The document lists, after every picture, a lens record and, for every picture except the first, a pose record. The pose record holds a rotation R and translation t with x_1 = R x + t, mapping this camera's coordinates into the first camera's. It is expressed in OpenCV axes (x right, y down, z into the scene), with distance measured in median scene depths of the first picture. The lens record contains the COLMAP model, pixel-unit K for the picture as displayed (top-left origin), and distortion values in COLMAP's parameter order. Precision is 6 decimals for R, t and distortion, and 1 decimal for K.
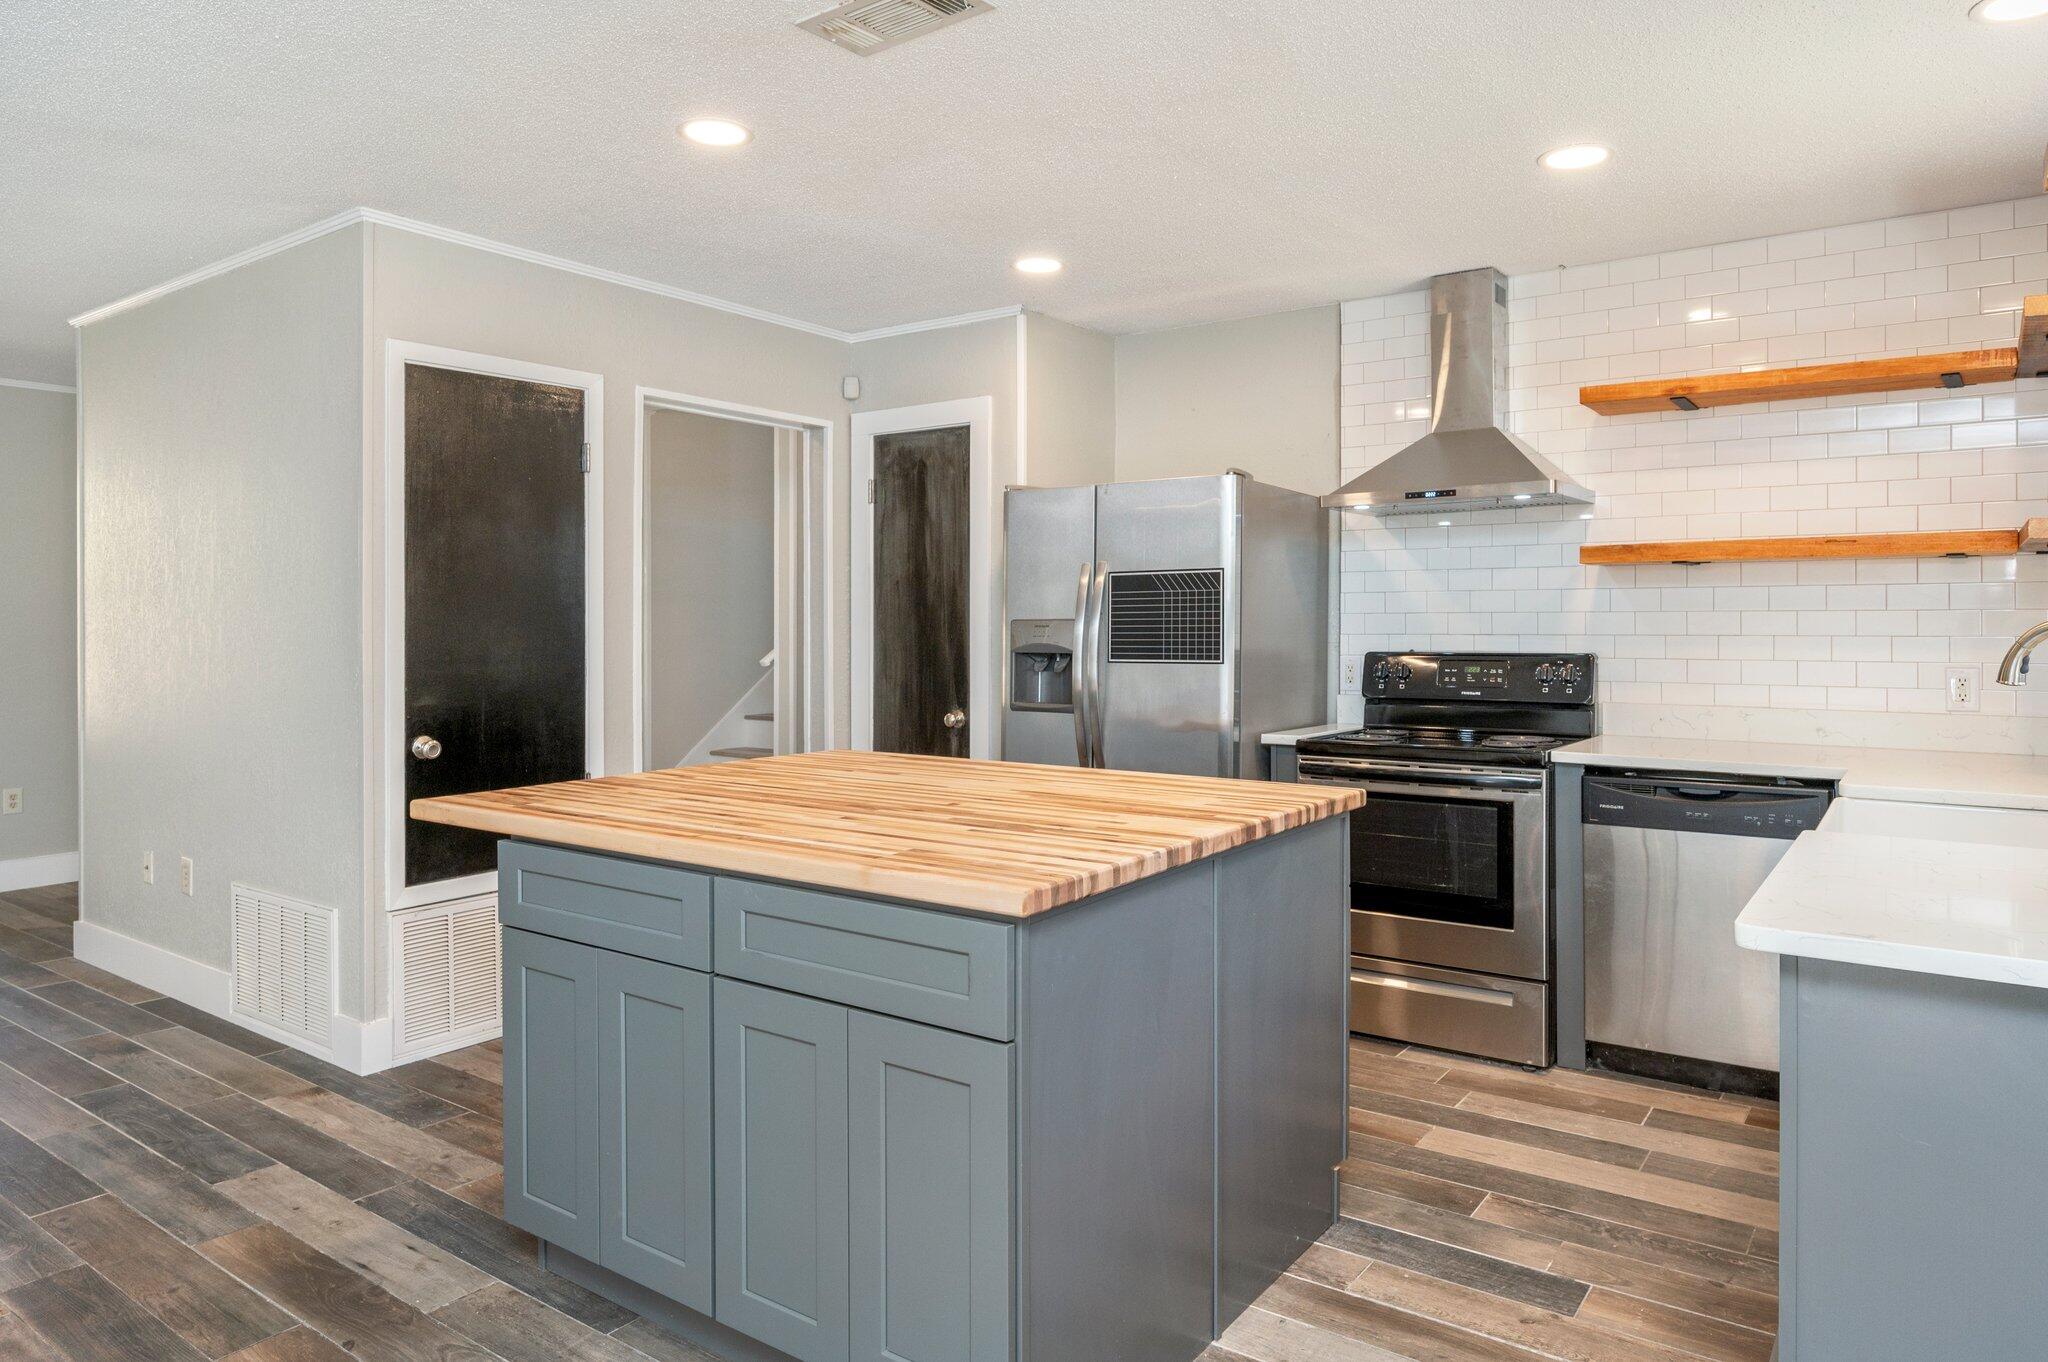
lens RADIAL K [[1310.0, 0, 1009.7], [0, 1310.0, 607.2], [0, 0, 1]] dist [-0.019538, 0.003639]
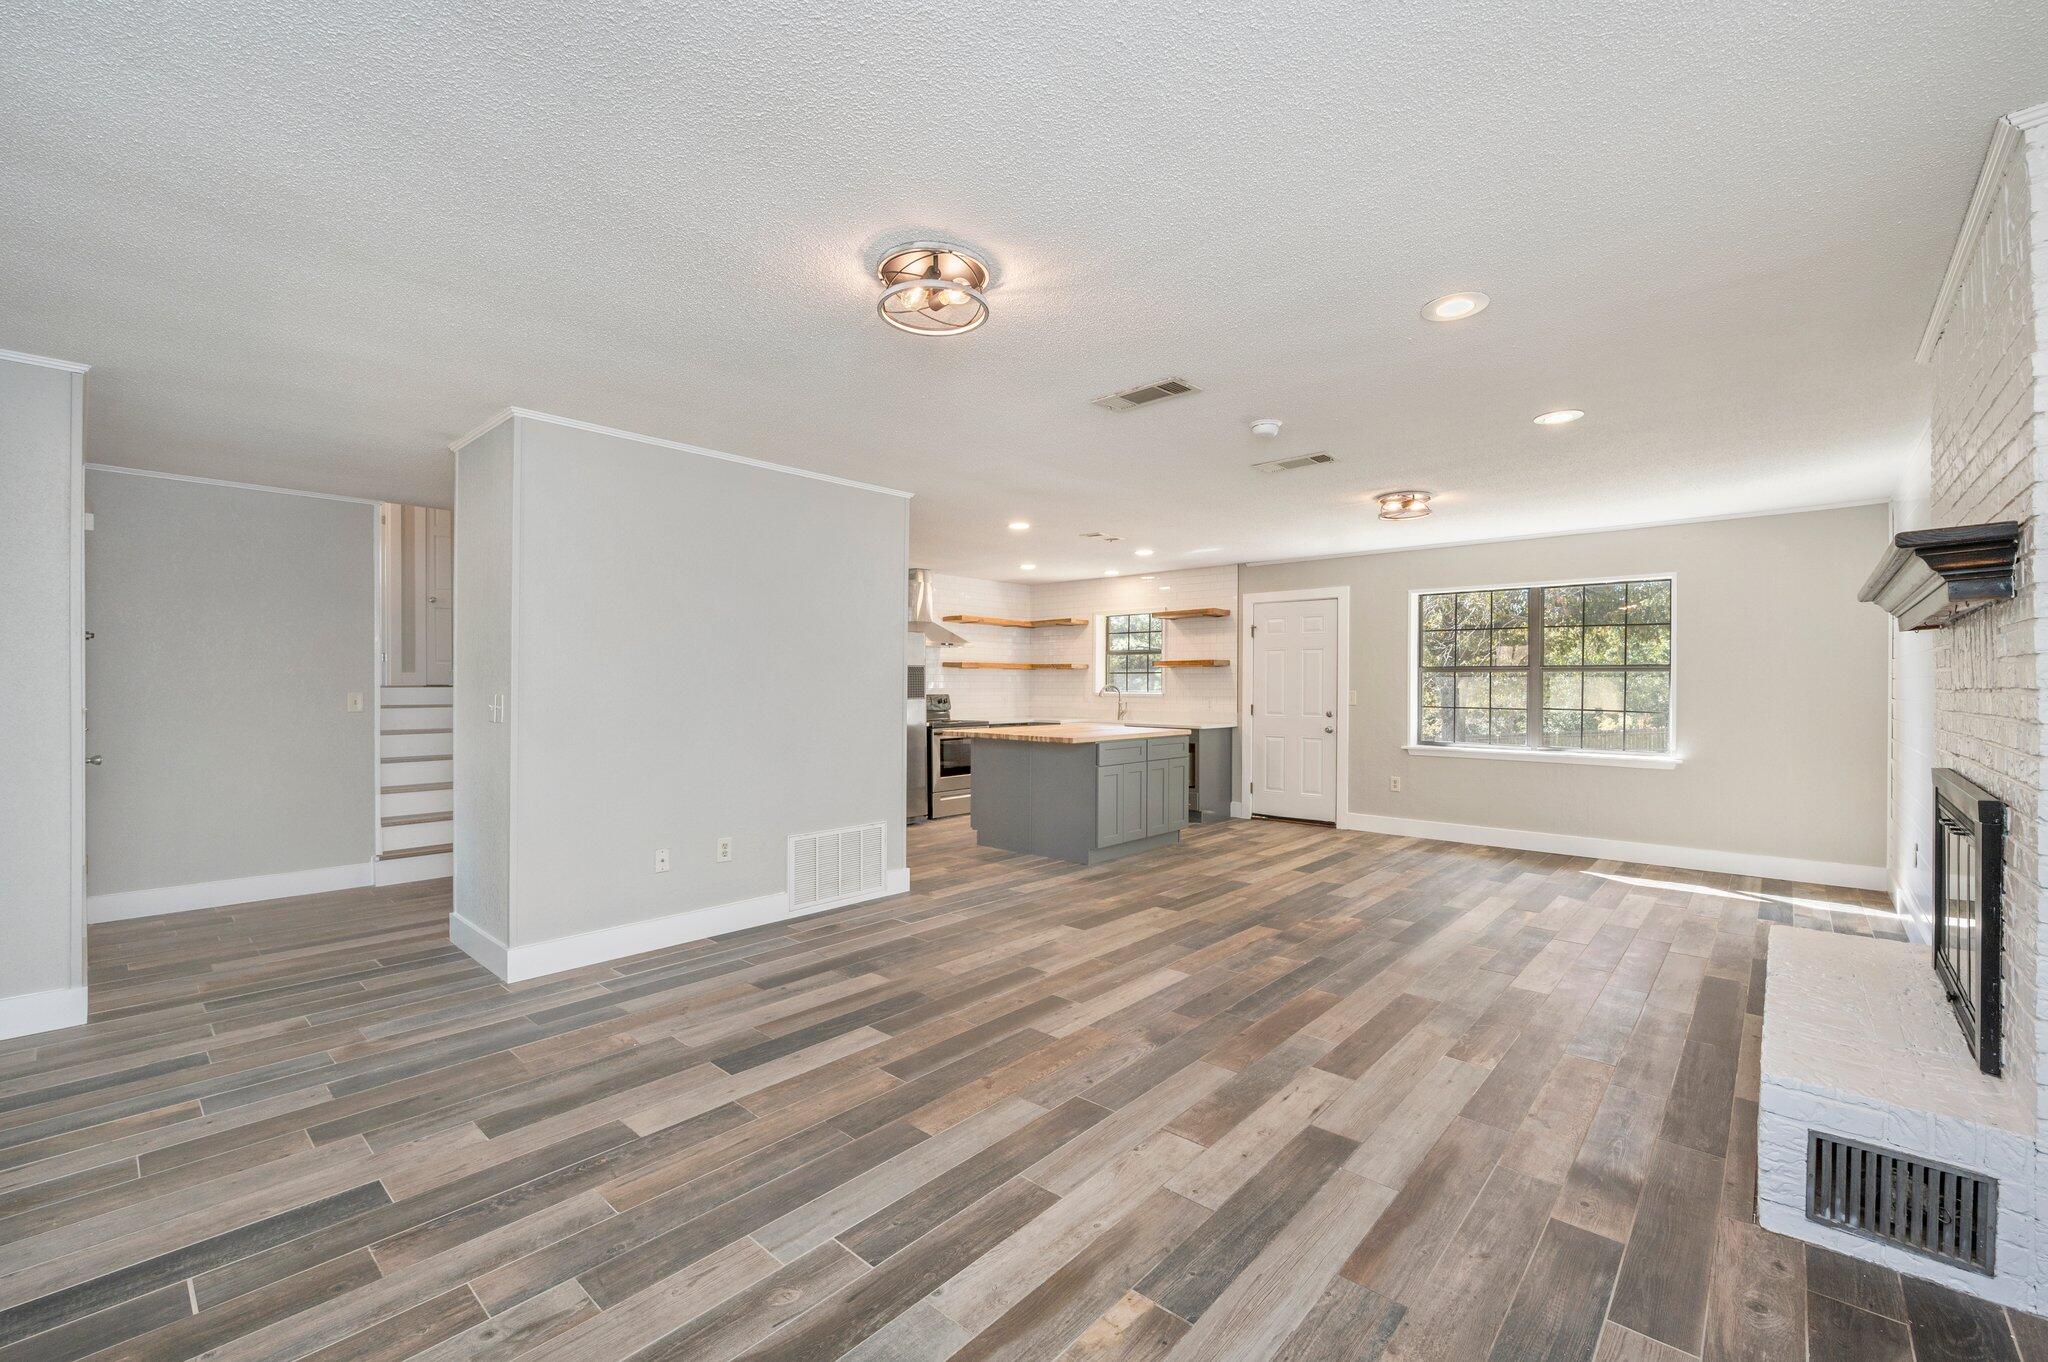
lens RADIAL K [[860.5, 0, 1025.9], [0, 860.5, 687.5], [0, 0, 1]] dist [-0.004948, 0.000066]
pose [[0.102379, 0.000443, 0.994745, -1.681790], [-0.012034, 0.999927, 0.000794, 0.013836], [-0.994673, -0.012052, 0.102377, 0.578999]]
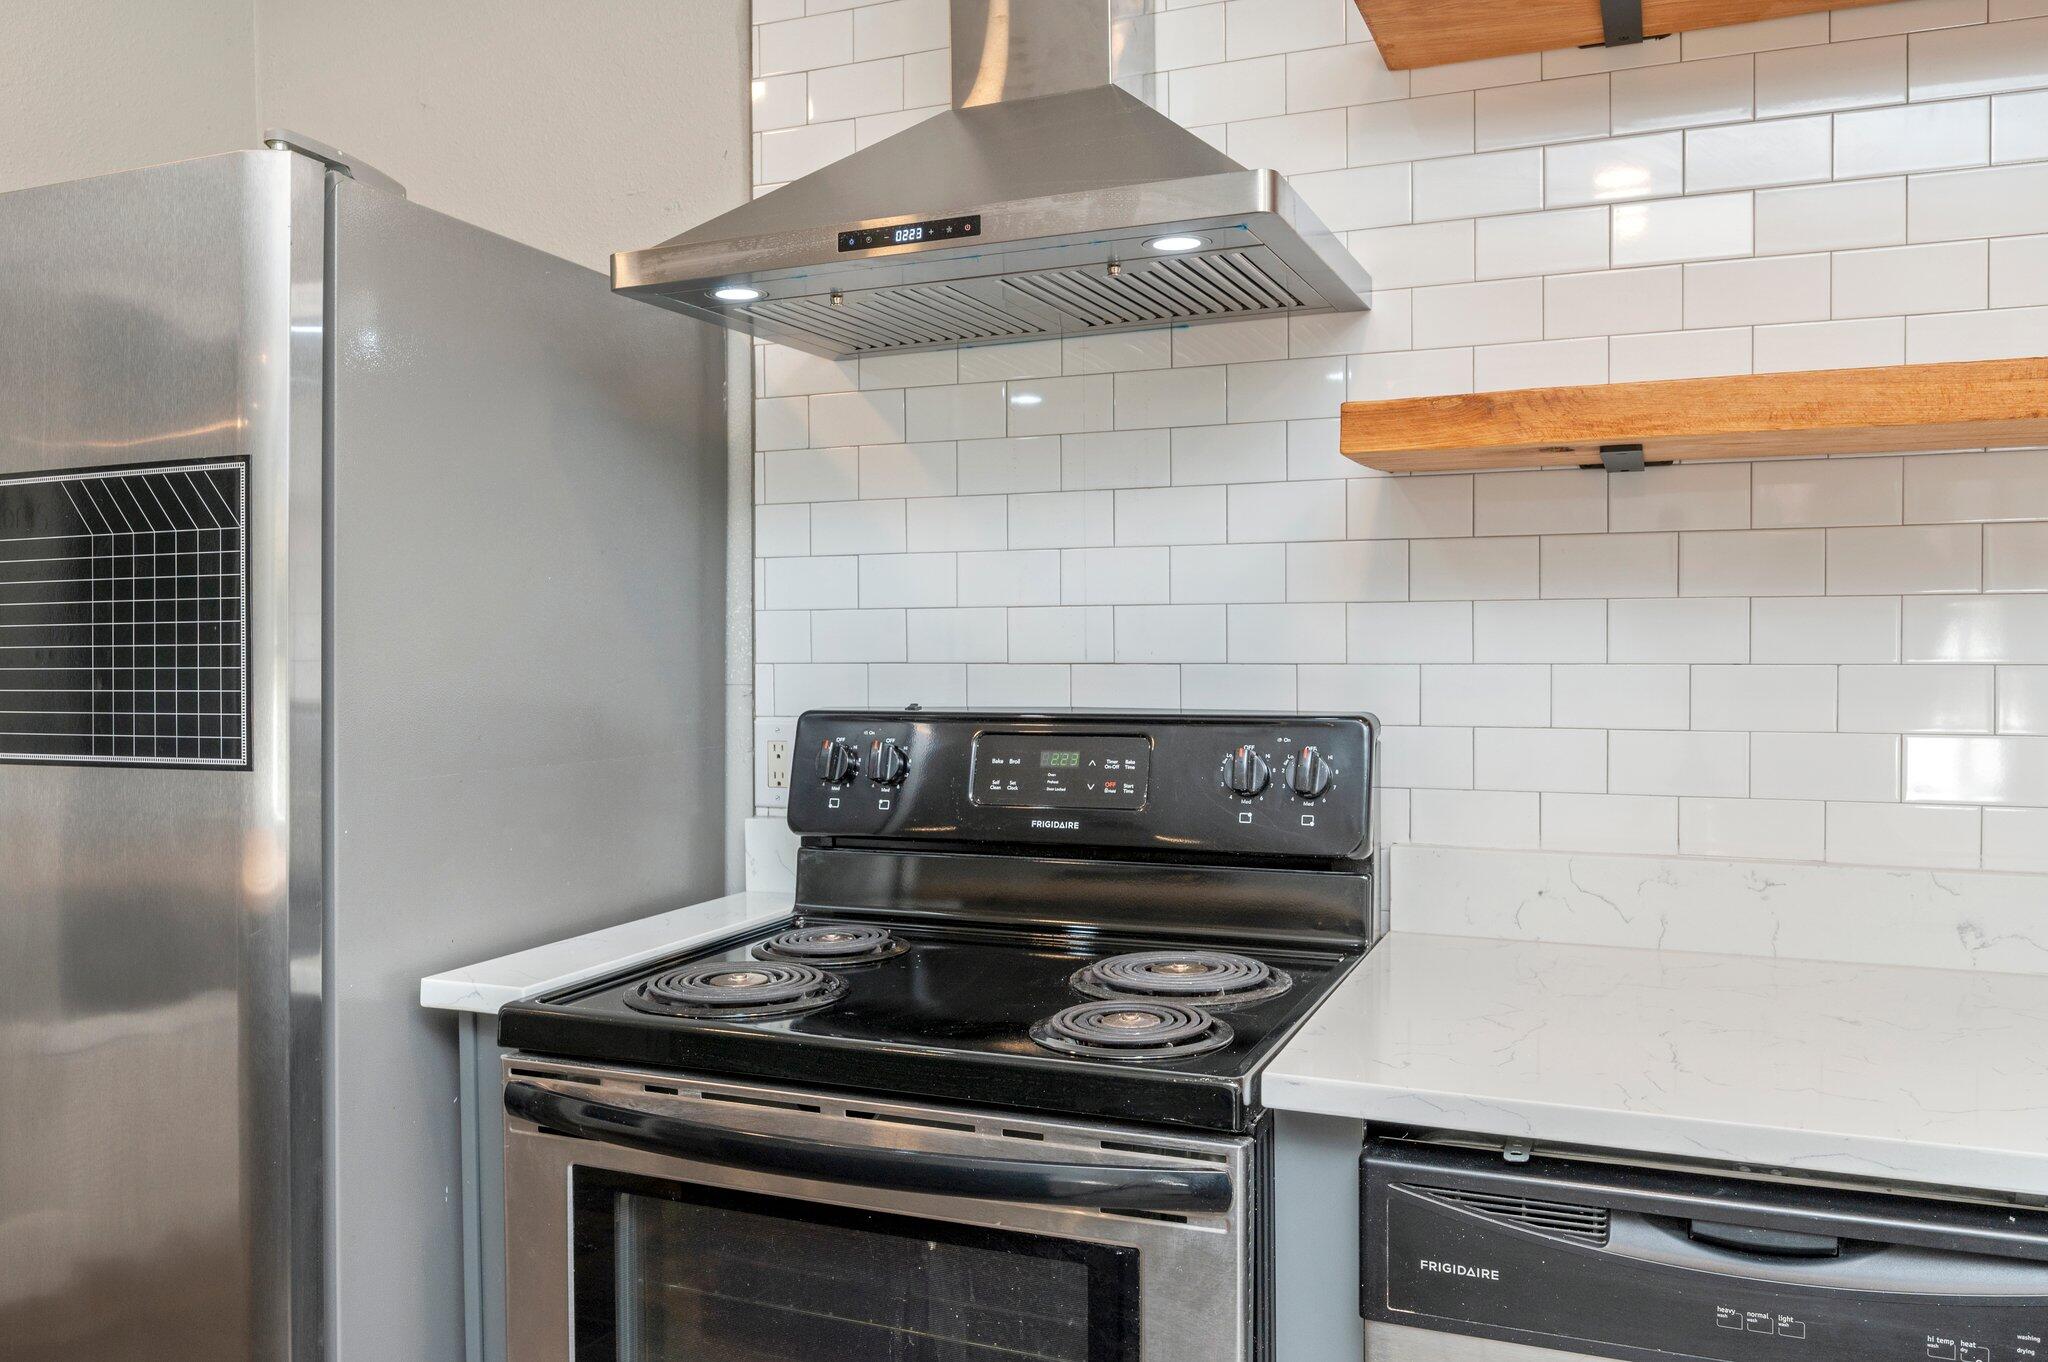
lens RADIAL K [[1571.0, 0, 1017.1], [0, 1571.0, 646.6], [0, 0, 1]] dist [0.007093, 0.000444]
pose [[0.971519, -0.007090, 0.236857, 0.249111], [0.003205, 0.999854, 0.016786, 0.008971], [-0.236942, -0.015549, 0.971399, 0.600591]]
